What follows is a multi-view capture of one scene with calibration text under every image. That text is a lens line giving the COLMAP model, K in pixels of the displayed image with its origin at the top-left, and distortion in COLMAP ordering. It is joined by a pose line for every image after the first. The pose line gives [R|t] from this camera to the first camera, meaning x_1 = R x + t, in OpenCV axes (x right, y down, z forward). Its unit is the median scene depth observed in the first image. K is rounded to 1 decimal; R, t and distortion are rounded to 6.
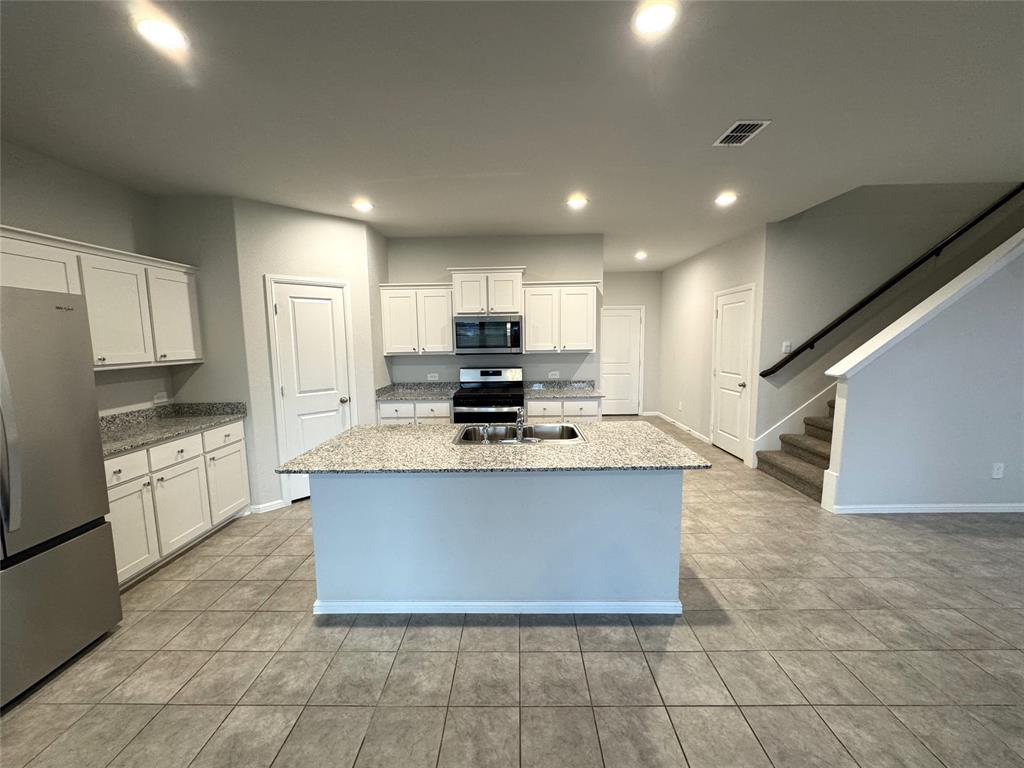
lens RADIAL K [[409.6, 0, 511.2], [0, 409.6, 384.8], [0, 0, 1]] dist [-0.006090, -0.000240]
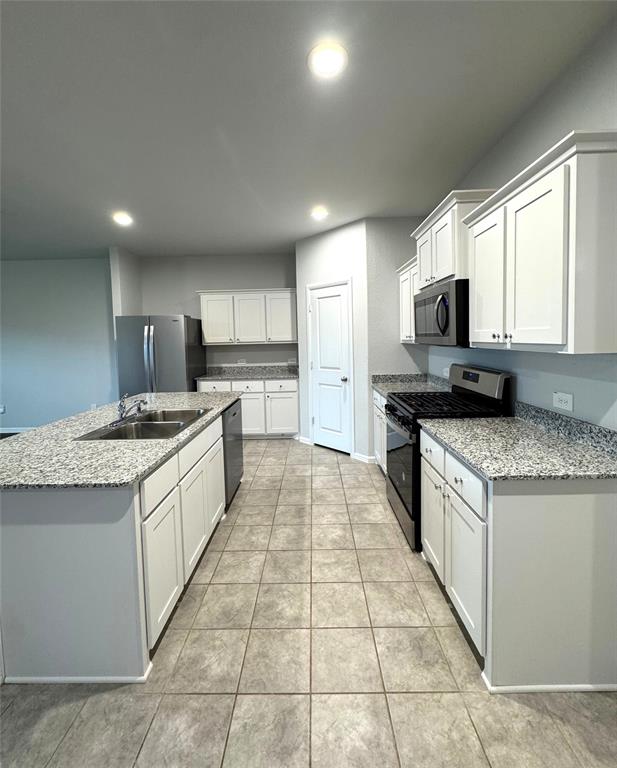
lens RADIAL K [[332.7, 0, 304.9], [0, 332.7, 355.7], [0, 0, 1]] dist [0.000218, 0.000014]
pose [[-0.003460, 0.070663, -0.997494, 0.703103], [-0.087255, 0.993674, 0.070695, -0.112741], [0.996180, 0.087281, 0.002728, 1.136413]]
